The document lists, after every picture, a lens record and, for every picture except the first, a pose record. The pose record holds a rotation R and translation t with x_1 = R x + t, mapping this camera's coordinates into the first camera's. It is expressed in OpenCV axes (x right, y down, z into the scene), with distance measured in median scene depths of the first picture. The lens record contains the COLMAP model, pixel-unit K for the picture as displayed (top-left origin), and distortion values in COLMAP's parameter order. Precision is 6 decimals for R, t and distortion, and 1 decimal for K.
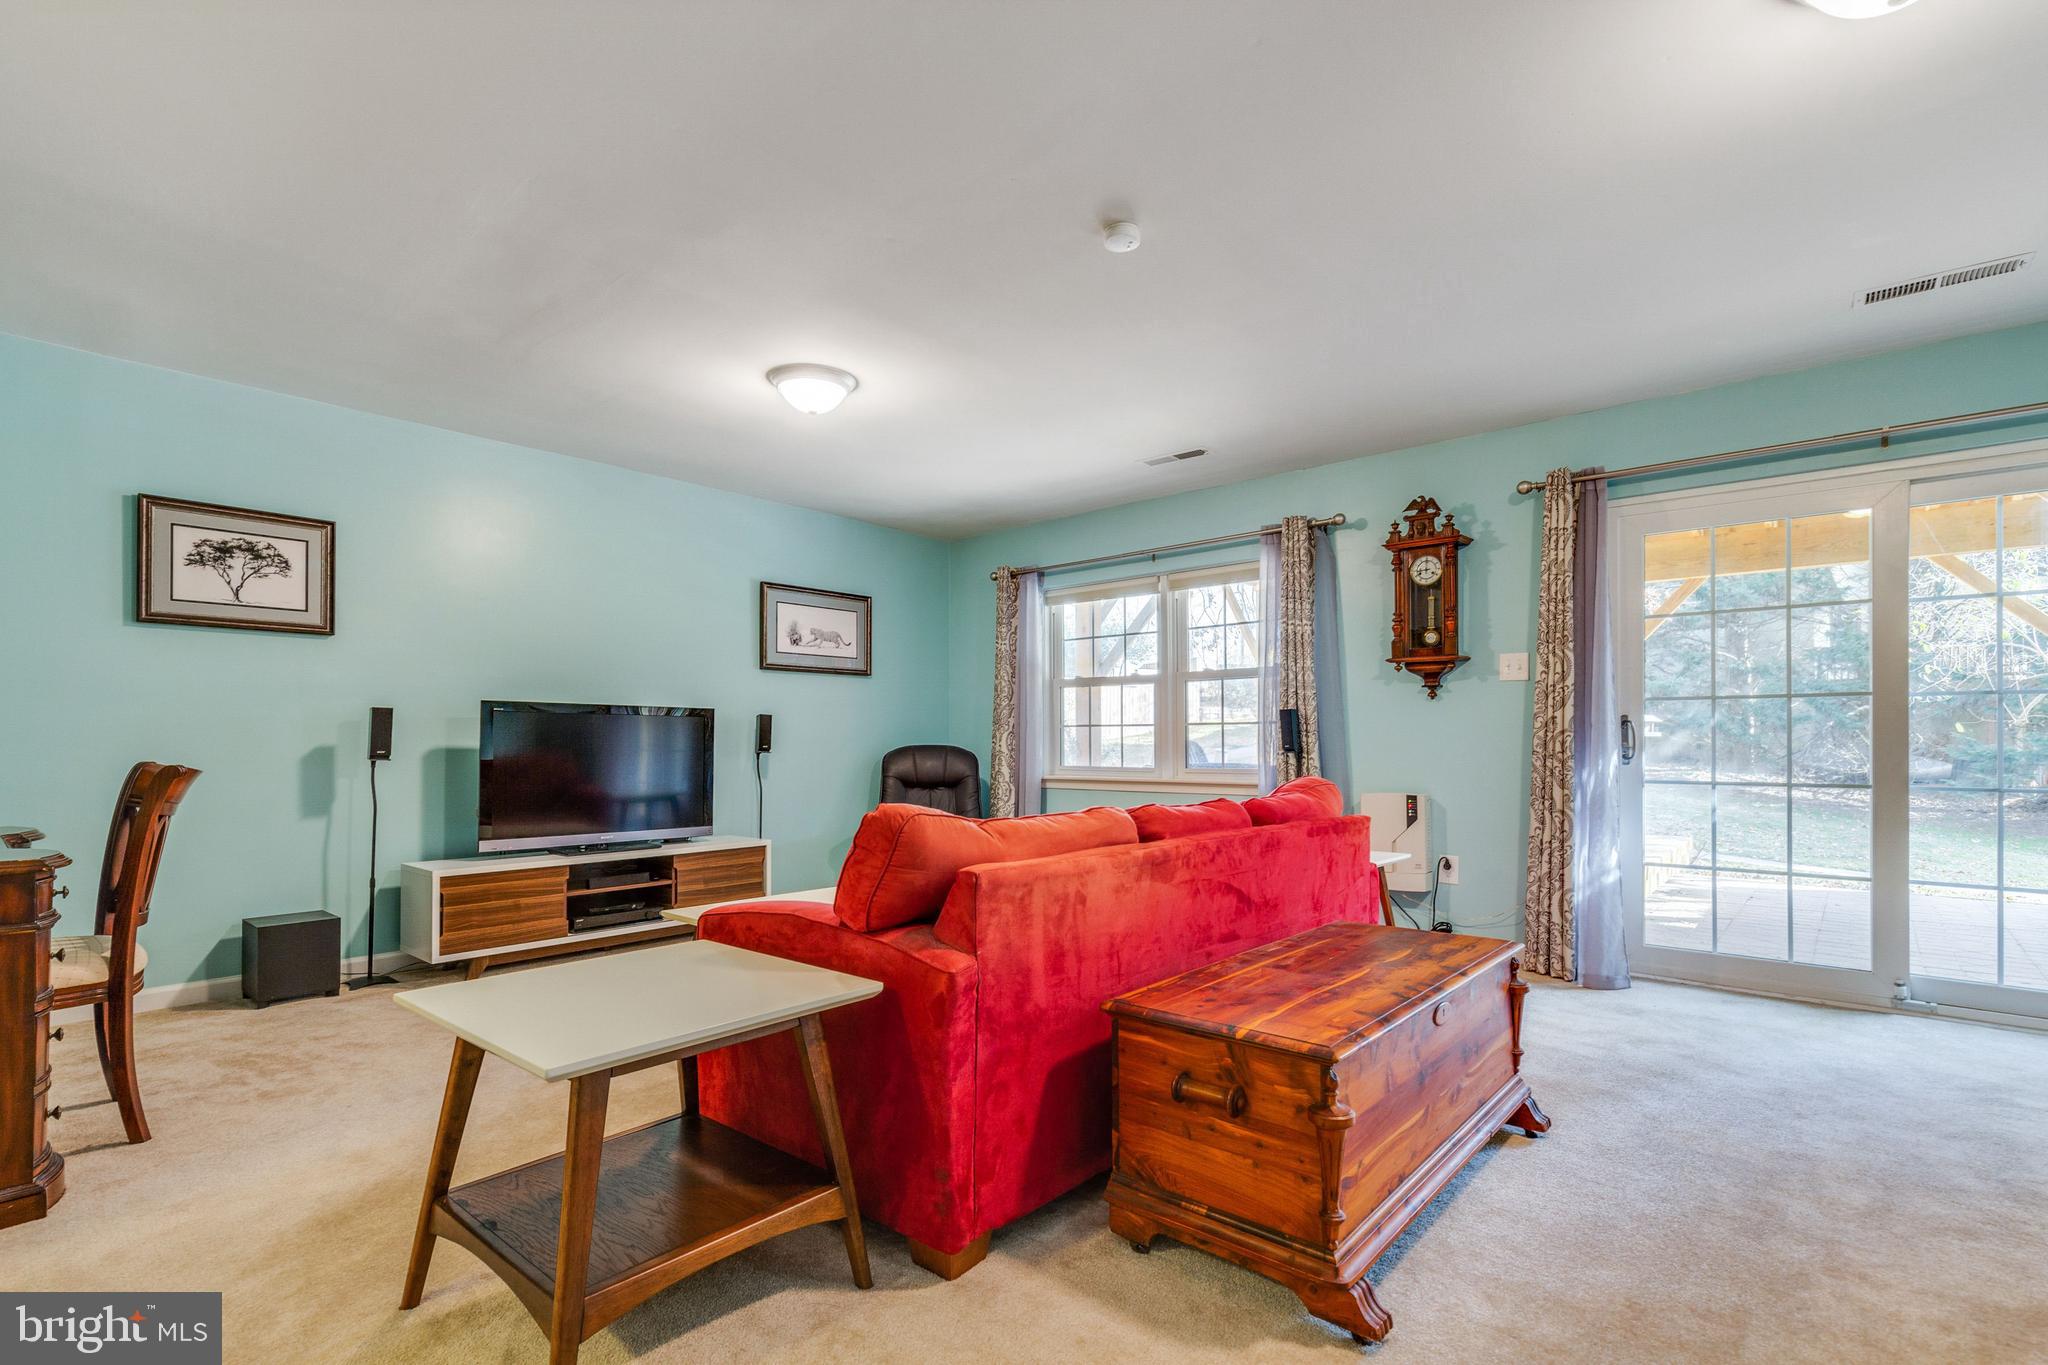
lens RADIAL K [[934.4, 0, 1002.4], [0, 934.4, 734.7], [0, 0, 1]] dist [0.006987, -0.001033]
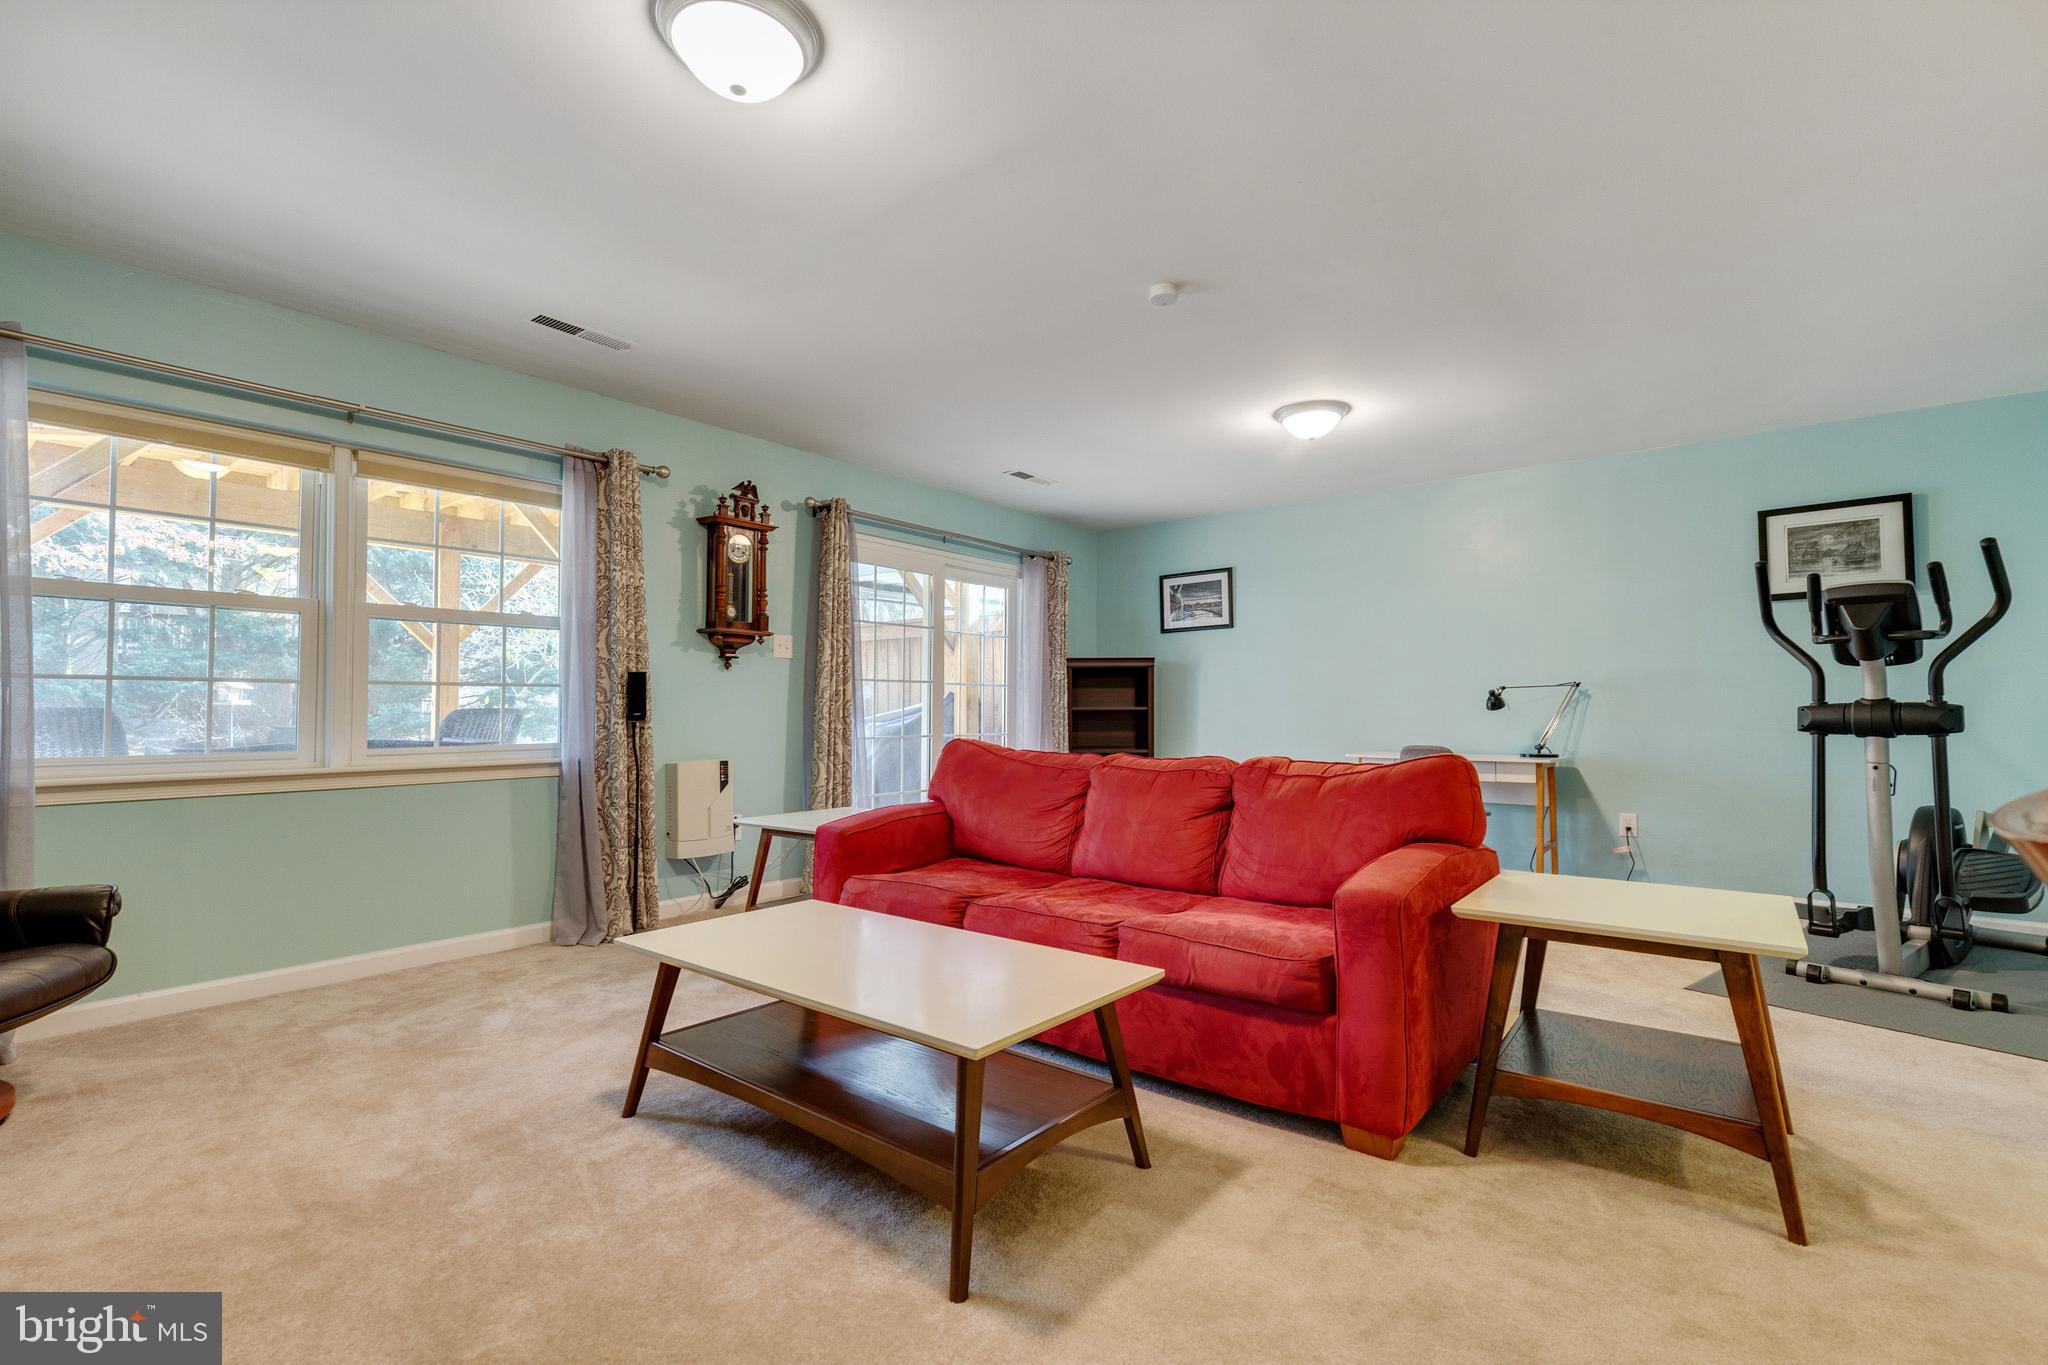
lens RADIAL K [[934.4, 0, 1016.8], [0, 934.4, 693.8], [0, 0, 1]] dist [0.006987, -0.001033]
pose [[-0.044310, 0.018508, 0.998846, -0.691864], [-0.008073, 0.999789, -0.018884, 0.007596], [-0.998985, -0.008901, -0.044152, 0.807419]]
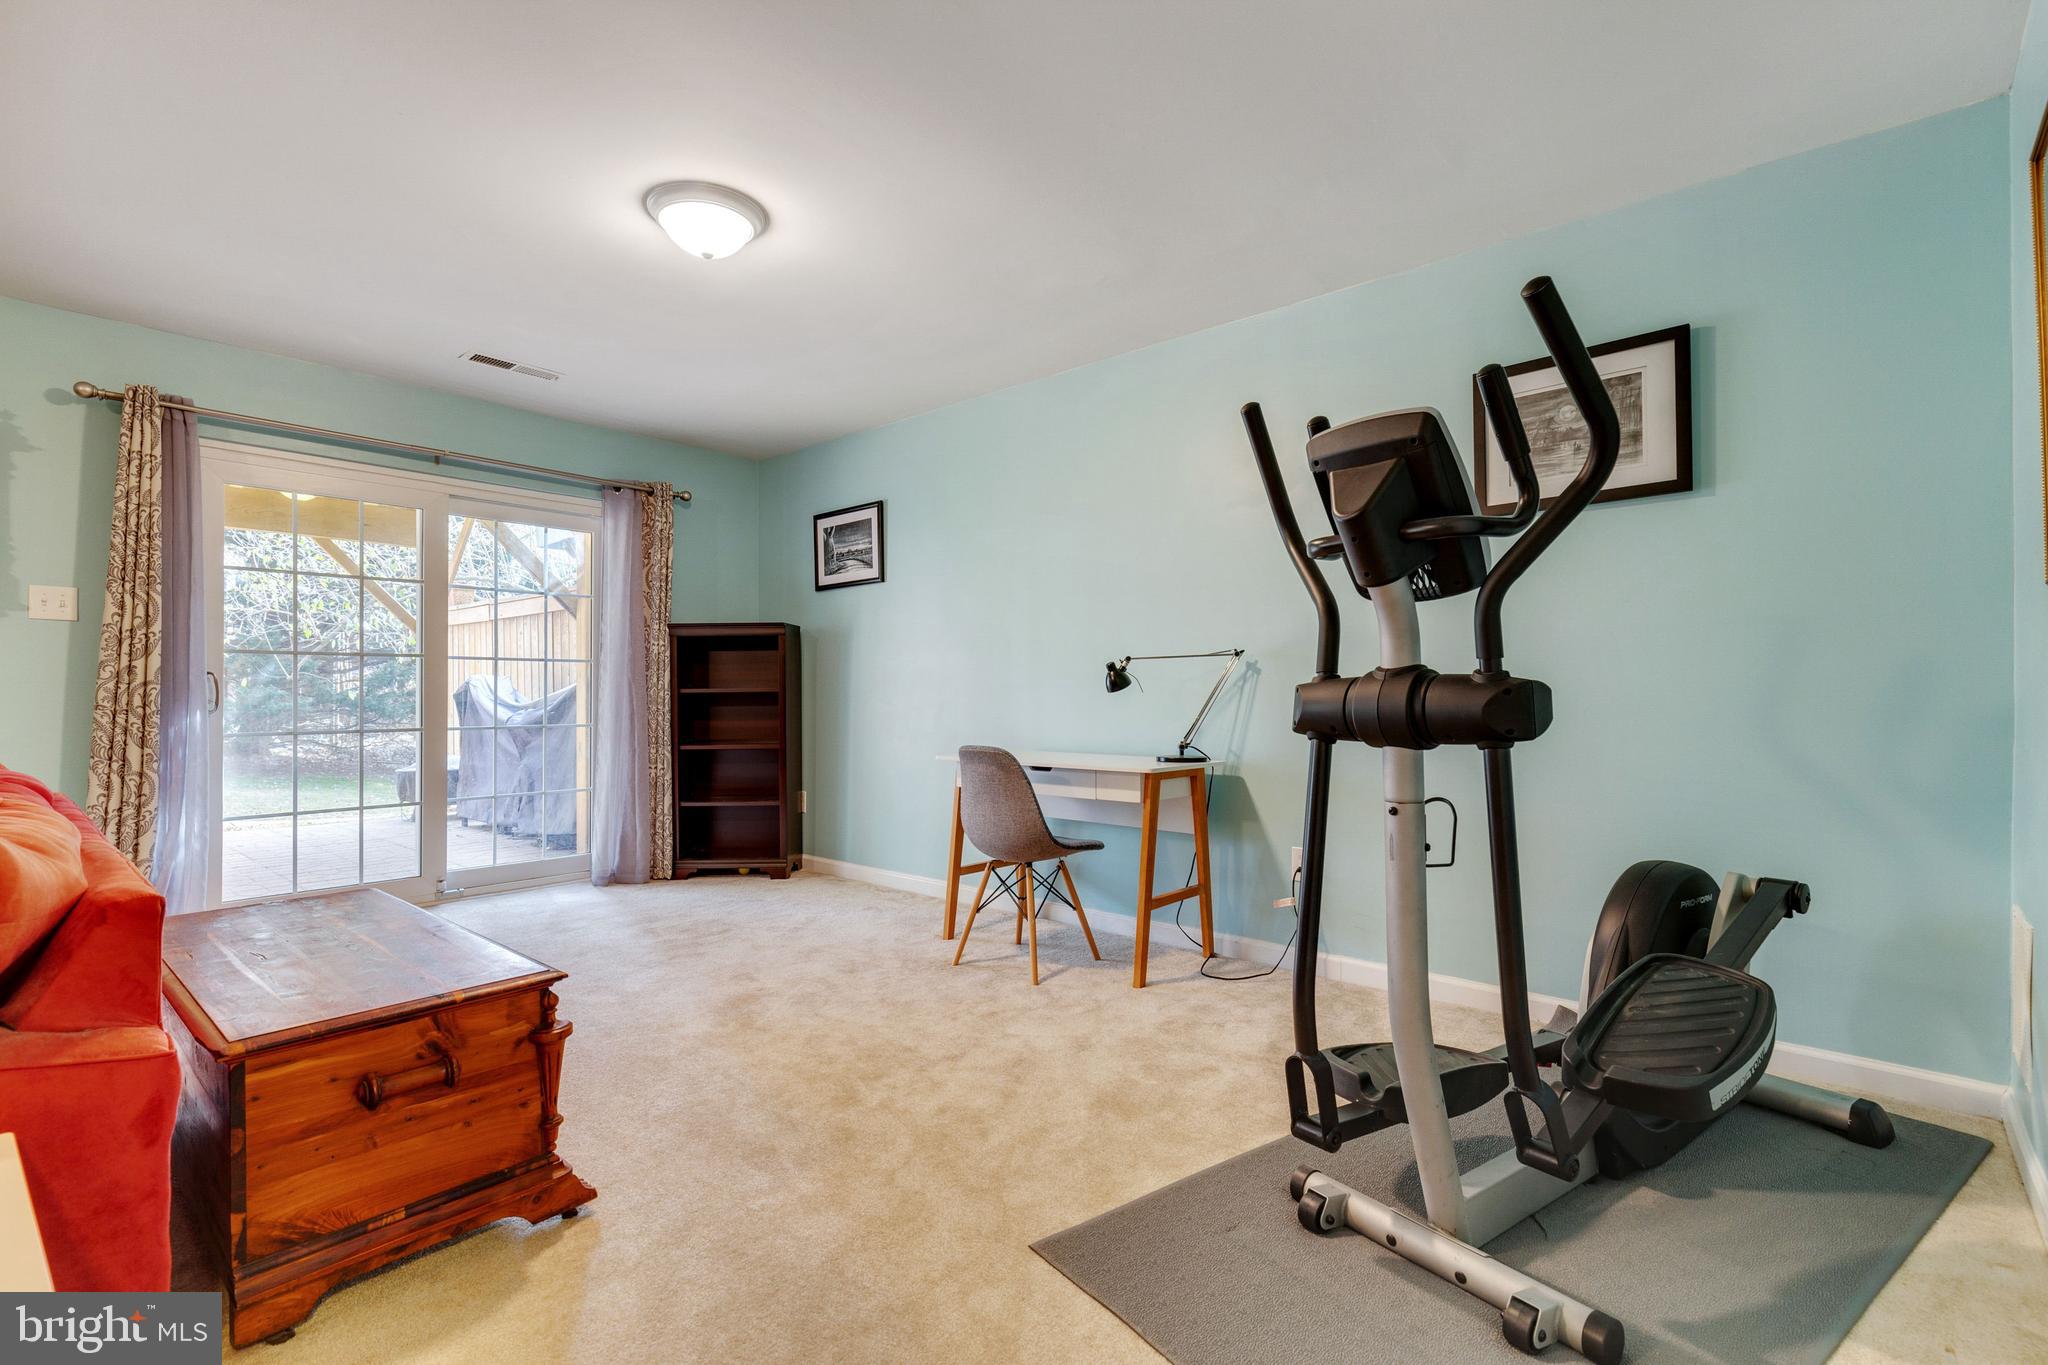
lens RADIAL K [[934.4, 0, 1017.8], [0, 934.4, 698.4], [0, 0, 1]] dist [0.006987, -0.001033]
pose [[-0.003360, -0.006266, 0.999975, -0.293659], [-0.004534, 0.999970, 0.006251, 0.001811], [-0.999984, -0.004513, -0.003388, 0.176573]]
